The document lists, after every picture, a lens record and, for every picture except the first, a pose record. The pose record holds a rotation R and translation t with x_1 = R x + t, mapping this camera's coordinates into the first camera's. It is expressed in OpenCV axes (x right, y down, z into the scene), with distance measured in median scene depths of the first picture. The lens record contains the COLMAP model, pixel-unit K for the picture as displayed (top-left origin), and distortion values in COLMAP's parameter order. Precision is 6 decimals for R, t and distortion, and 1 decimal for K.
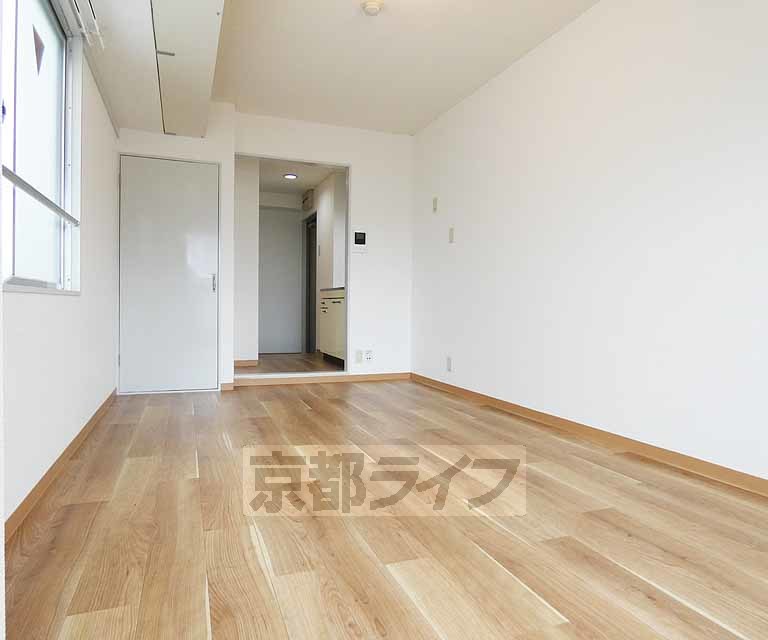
lens RADIAL K [[540.4, 0, 403.7], [0, 540.4, 306.9], [0, 0, 1]] dist [0.003771, 0.000430]
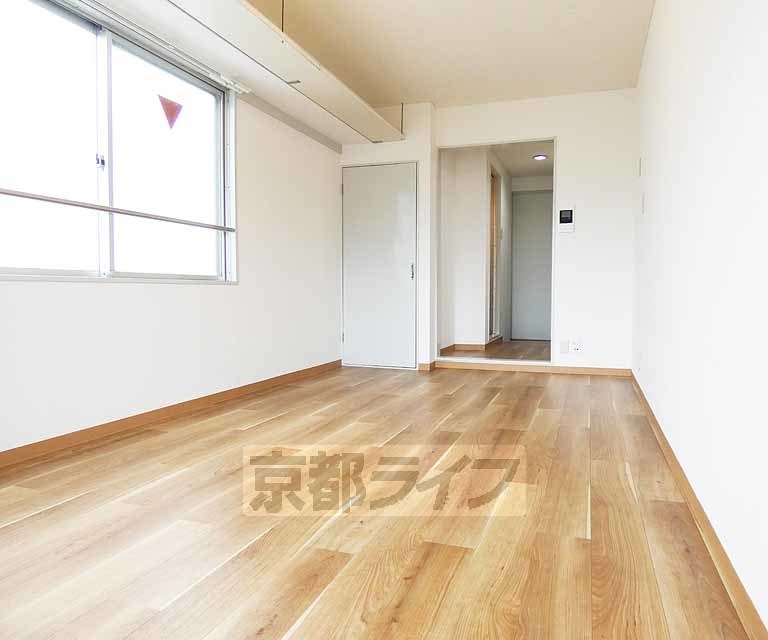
lens RADIAL K [[540.4, 0, 403.7], [0, 540.4, 306.9], [0, 0, 1]] dist [0.003771, 0.000430]
pose [[0.754292, 0.011345, -0.656441, 0.364775], [0.002137, 0.999803, 0.019735, 0.006185], [0.656535, -0.016289, 0.754119, 0.164021]]
